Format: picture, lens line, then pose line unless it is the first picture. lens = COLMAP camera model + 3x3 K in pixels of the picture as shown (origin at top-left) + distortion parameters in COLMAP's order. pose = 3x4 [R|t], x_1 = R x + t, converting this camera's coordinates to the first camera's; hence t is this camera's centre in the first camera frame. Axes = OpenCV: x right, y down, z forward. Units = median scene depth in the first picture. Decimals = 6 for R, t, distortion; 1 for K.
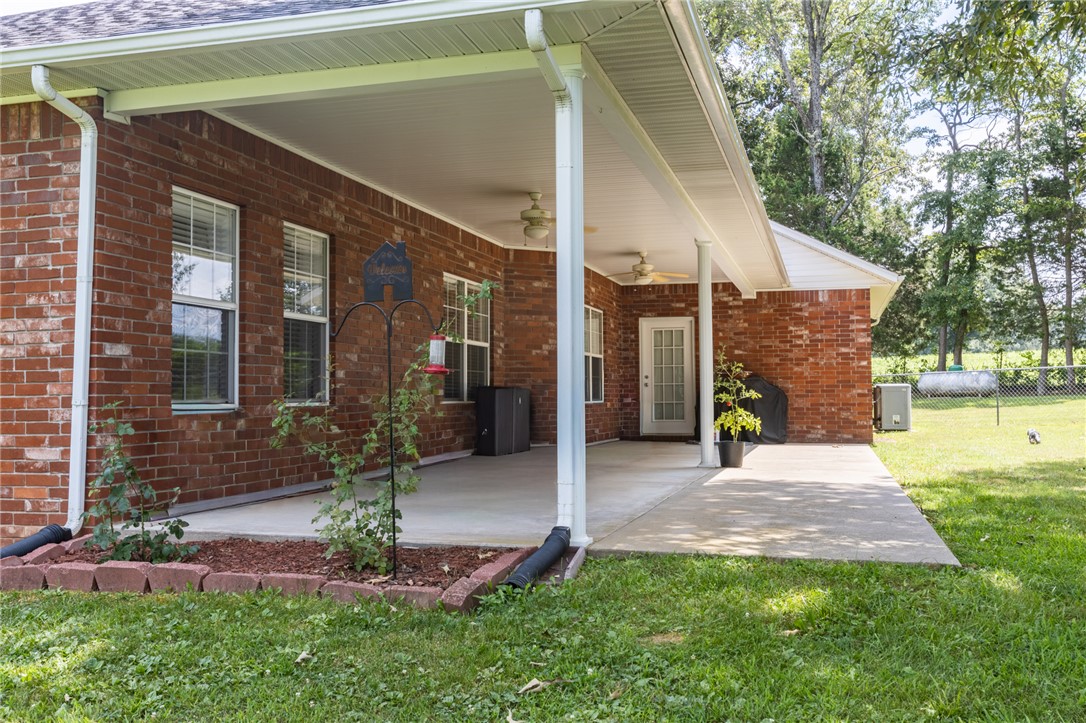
lens RADIAL K [[1033.9, 0, 551.1], [0, 1033.9, 362.3], [0, 0, 1]] dist [-0.004169, 0.000000]
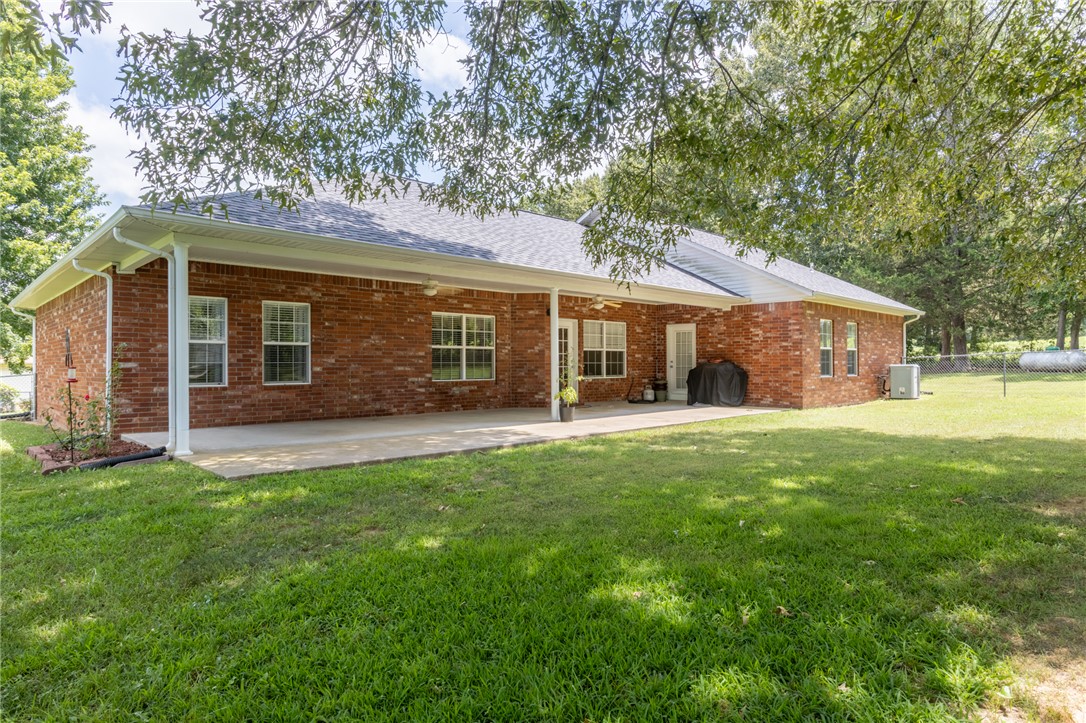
lens RADIAL K [[641.3, 0, 554.4], [0, 641.3, 363.2], [0, 0, 1]] dist [0.003799, 0.002214]
pose [[0.869703, 0.001057, -0.493574, 0.445049], [0.015537, 0.999444, 0.029517, -0.016400], [0.493330, -0.033340, 0.869203, 0.053767]]
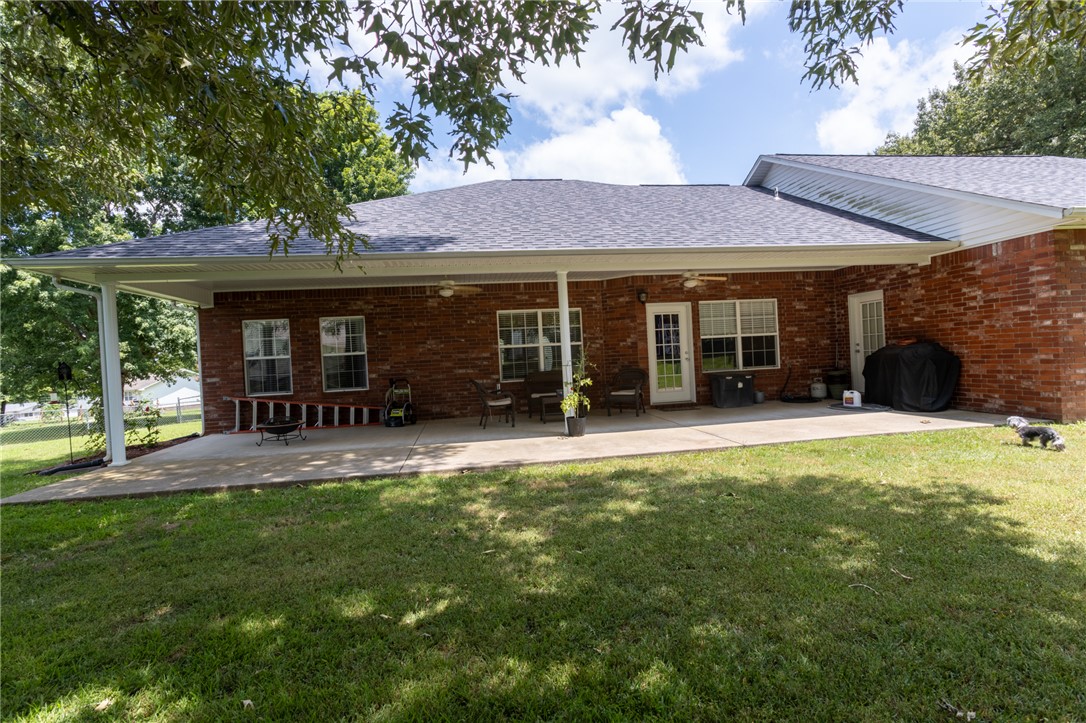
lens RADIAL K [[519.7, 0, 540.9], [0, 519.7, 363.0], [0, 0, 1]] dist [-0.012369, 0.001670]
pose [[0.398687, -0.005807, -0.917069, 0.512566], [0.078489, 0.996527, 0.027812, -0.010155], [0.913722, -0.083068, 0.397758, 0.458552]]
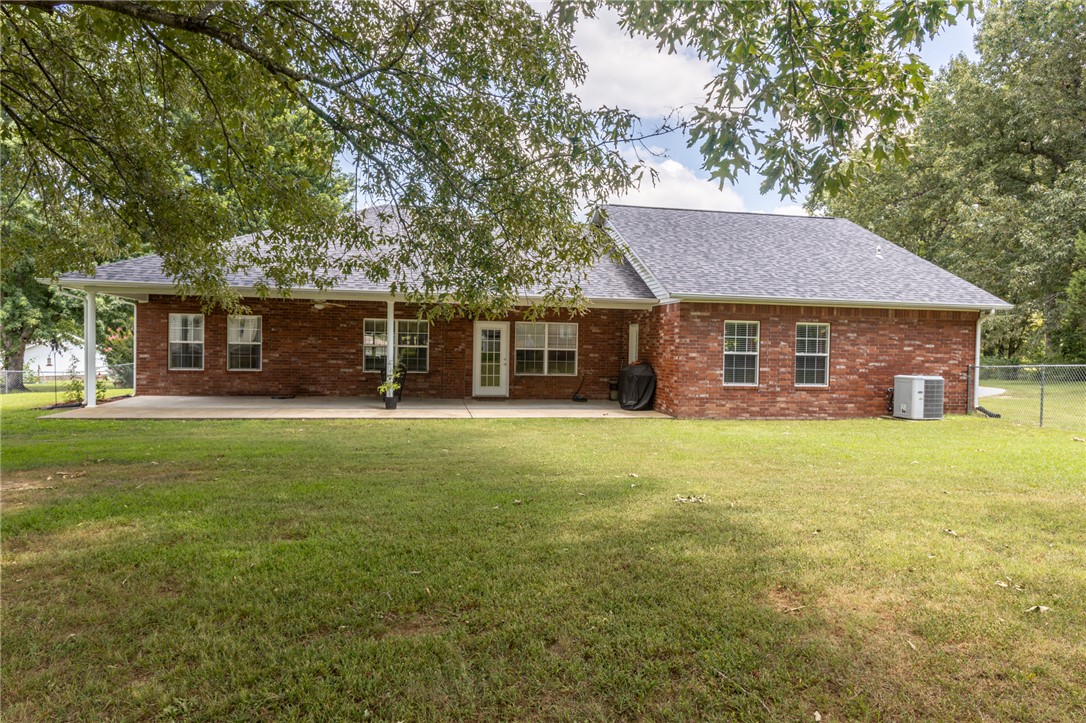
lens RADIAL K [[699.6, 0, 550.8], [0, 699.6, 355.8], [0, 0, 1]] dist [0.033376, -0.014390]
pose [[0.421171, 0.027142, -0.906575, 1.058845], [0.009008, 0.999378, 0.034105, -0.034643], [0.906936, -0.022531, 0.420665, 0.460831]]
